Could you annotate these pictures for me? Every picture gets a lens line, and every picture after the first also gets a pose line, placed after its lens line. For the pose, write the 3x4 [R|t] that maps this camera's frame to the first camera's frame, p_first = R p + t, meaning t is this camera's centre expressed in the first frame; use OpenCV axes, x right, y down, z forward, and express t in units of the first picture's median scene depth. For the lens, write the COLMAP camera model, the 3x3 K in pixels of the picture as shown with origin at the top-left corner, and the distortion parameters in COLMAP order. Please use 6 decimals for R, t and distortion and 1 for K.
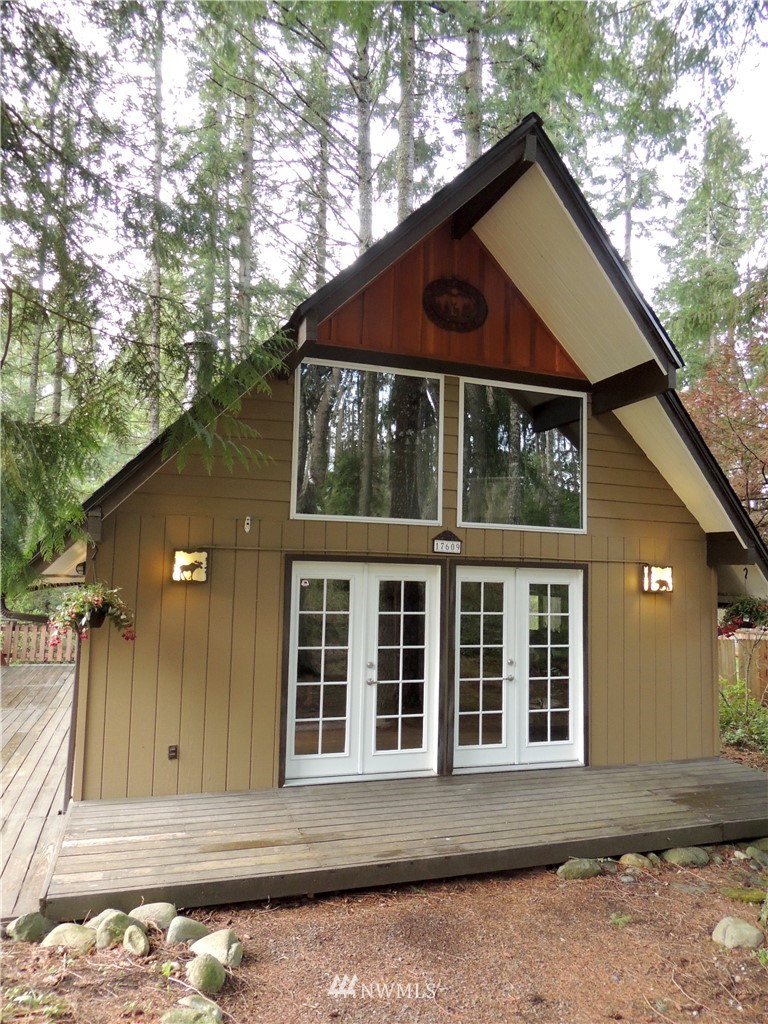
lens RADIAL K [[727.7, 0, 384.0], [0, 727.7, 512.0], [0, 0, 1]] dist [-0.015008, -0.002705]
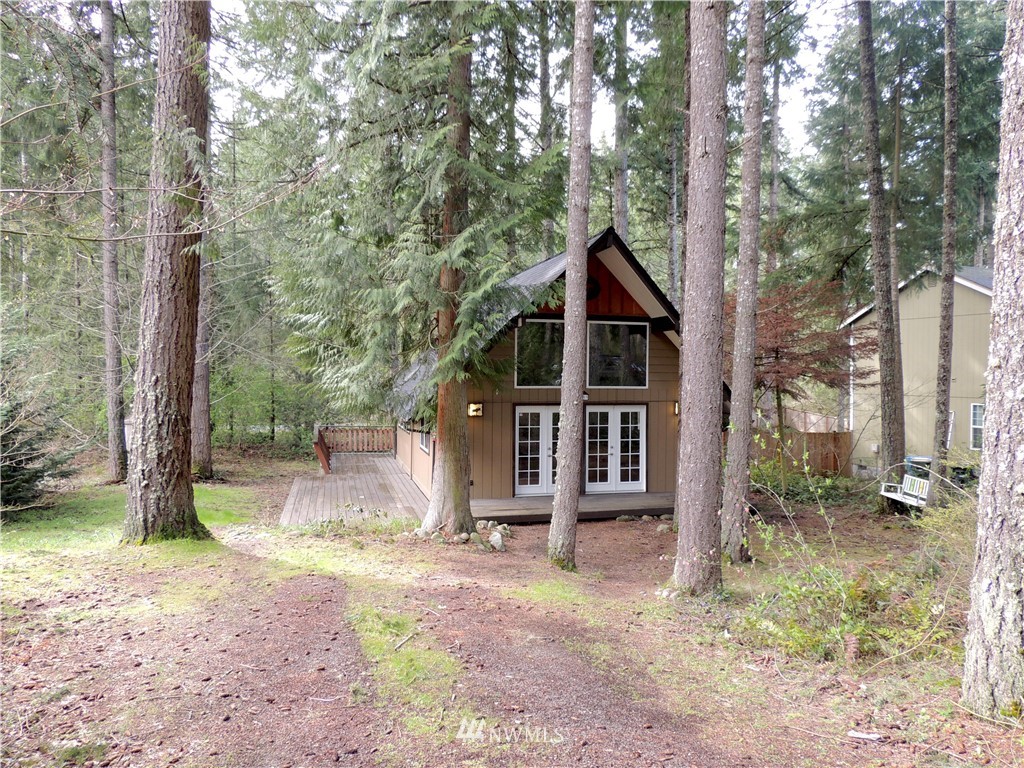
lens RADIAL K [[727.7, 0, 512.0], [0, 727.7, 384.0], [0, 0, 1]] dist [-0.015008, -0.002705]
pose [[0.996331, -0.016548, -0.083969, 0.058652], [0.025360, 0.994150, 0.104992, -0.233375], [0.081740, -0.106736, 0.990922, -1.246850]]
